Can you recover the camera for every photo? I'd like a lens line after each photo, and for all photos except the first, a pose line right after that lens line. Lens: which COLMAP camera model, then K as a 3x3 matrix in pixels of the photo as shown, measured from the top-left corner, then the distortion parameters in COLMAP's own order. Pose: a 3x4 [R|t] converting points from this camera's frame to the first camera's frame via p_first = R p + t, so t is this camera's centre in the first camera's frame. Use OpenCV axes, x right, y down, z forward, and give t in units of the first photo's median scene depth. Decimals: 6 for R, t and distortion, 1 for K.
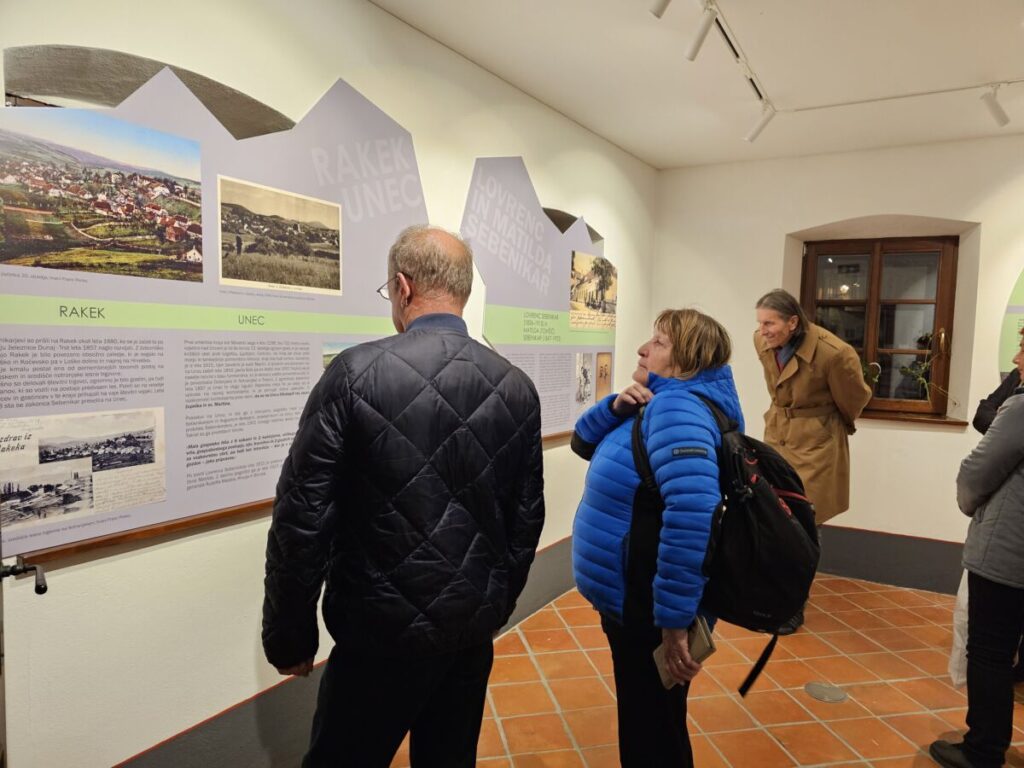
lens RADIAL K [[732.4, 0, 511.7], [0, 732.4, 387.4], [0, 0, 1]] dist [-0.000902, -0.019146]
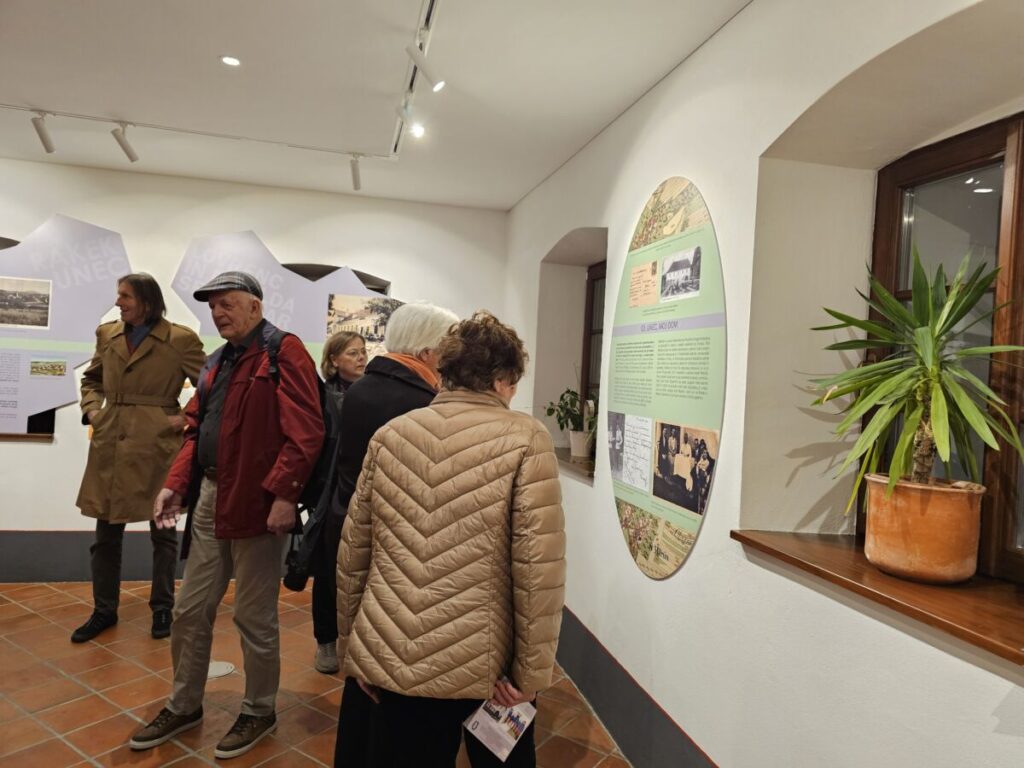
lens RADIAL K [[732.4, 0, 510.7], [0, 732.4, 382.3], [0, 0, 1]] dist [-0.000902, -0.019146]
pose [[0.697370, 0.017218, -0.716505, 1.842499], [-0.082191, 0.995037, -0.056086, 0.012082], [0.711983, 0.098003, 0.695324, 0.562426]]
